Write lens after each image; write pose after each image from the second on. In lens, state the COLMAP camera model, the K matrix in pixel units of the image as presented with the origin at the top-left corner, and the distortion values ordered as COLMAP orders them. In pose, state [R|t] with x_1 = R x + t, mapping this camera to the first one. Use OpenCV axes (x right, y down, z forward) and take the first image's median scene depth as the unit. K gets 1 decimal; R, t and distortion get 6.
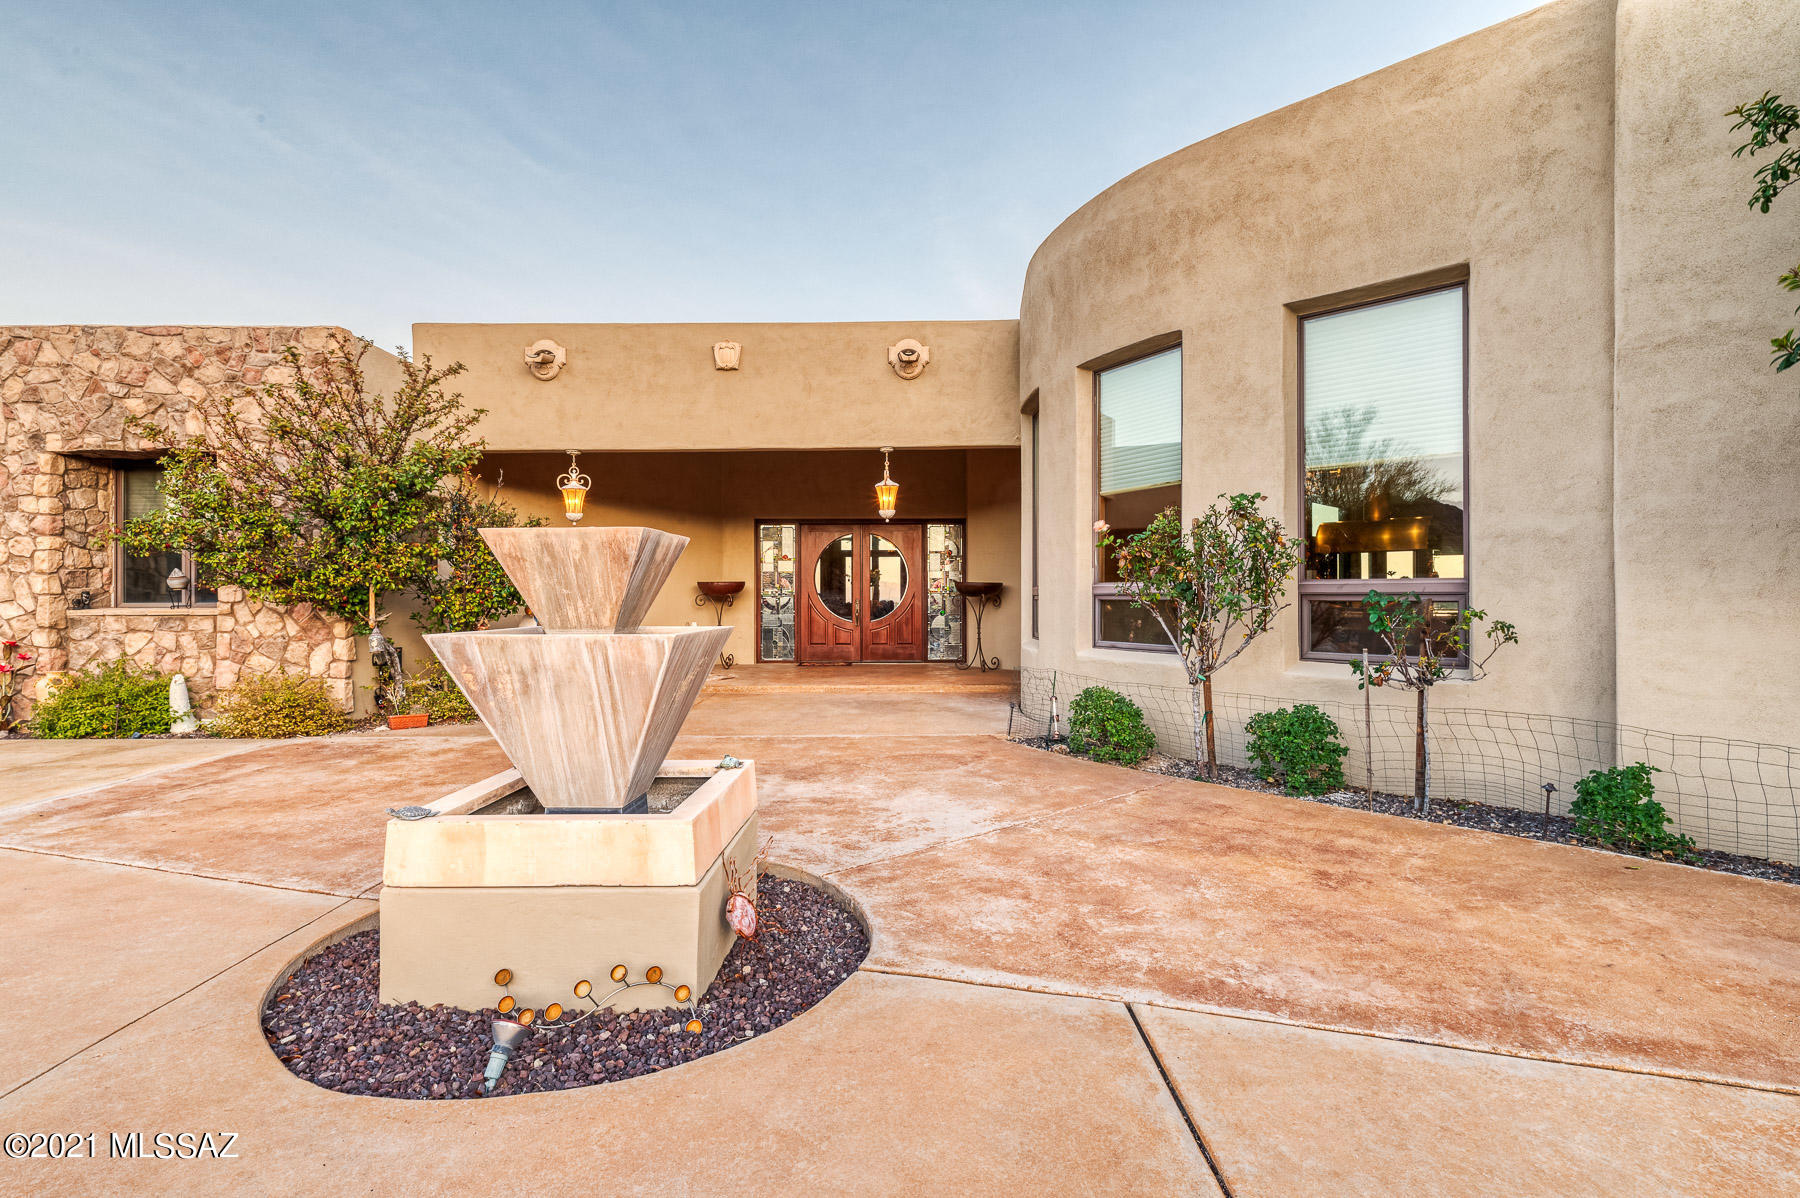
lens RADIAL K [[867.9, 0, 907.6], [0, 867.9, 598.8], [0, 0, 1]] dist [-0.000004, -0.000479]
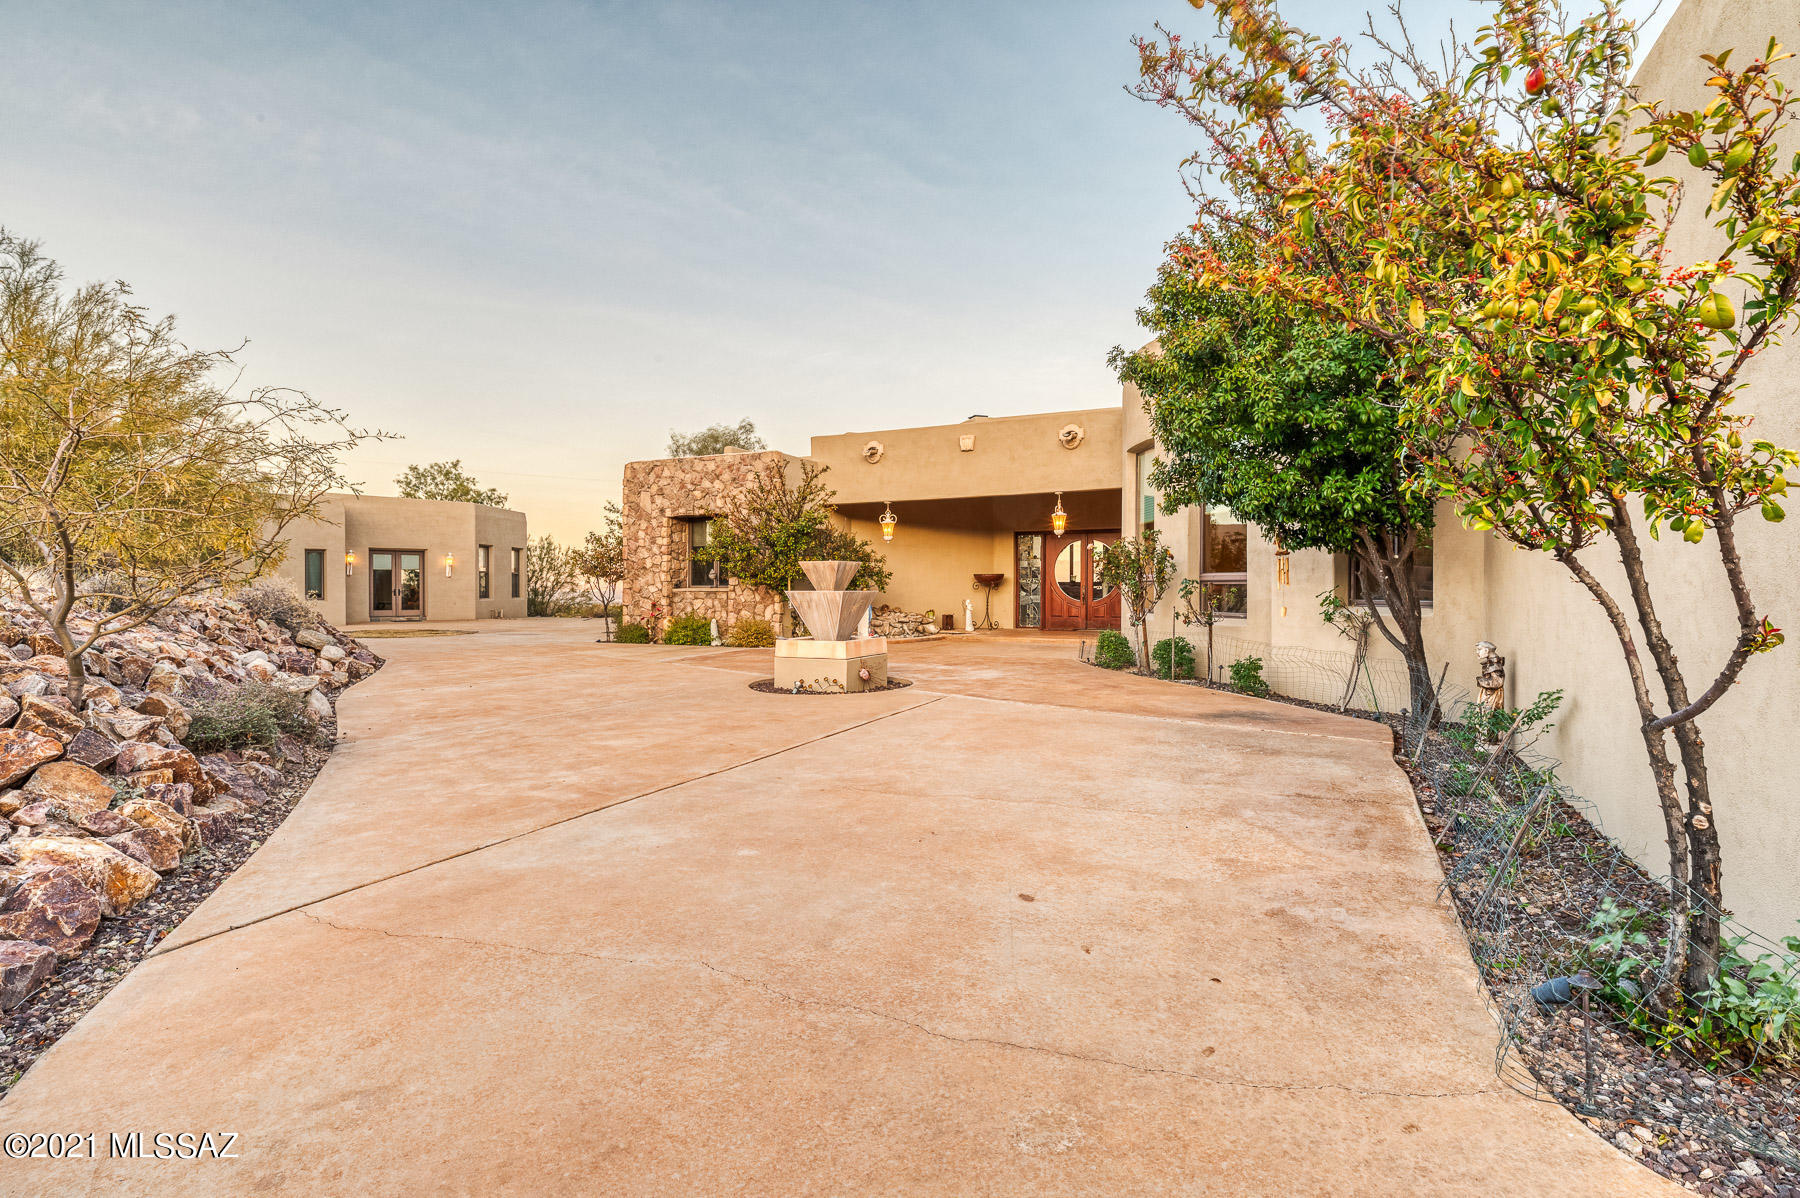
lens RADIAL K [[867.9, 0, 907.3], [0, 867.9, 596.3], [0, 0, 1]] dist [-0.000004, -0.000479]
pose [[0.900807, 0.006803, -0.434166, 0.511593], [-0.002553, 0.999943, 0.010372, 0.007903], [0.434212, -0.008235, 0.900773, -0.710444]]
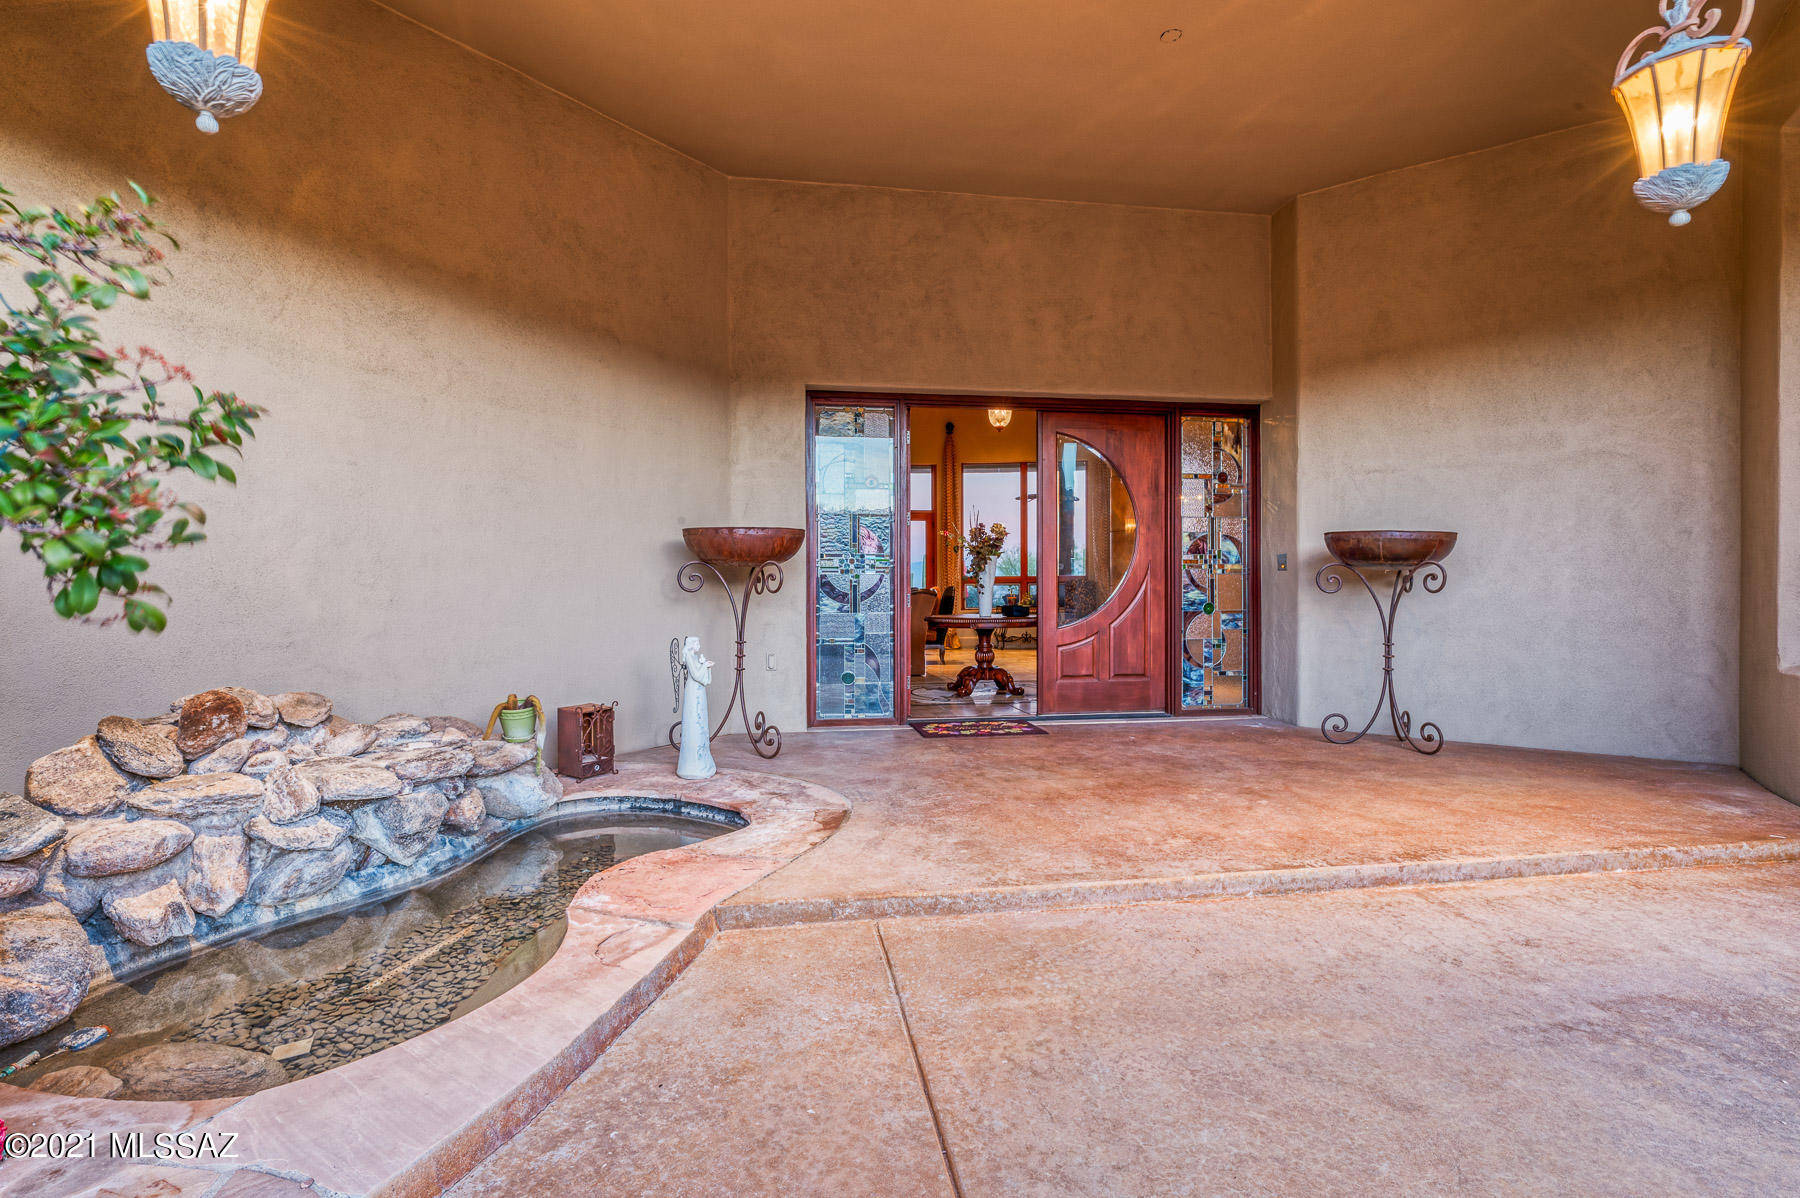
lens RADIAL K [[867.9, 0, 891.9], [0, 867.9, 606.4], [0, 0, 1]] dist [-0.000004, -0.000479]
pose [[0.984235, 0.000143, 0.176866, -0.349949], [0.000160, 0.999999, -0.001704, 0.026766], [-0.176866, 0.001706, 0.984233, 0.963103]]
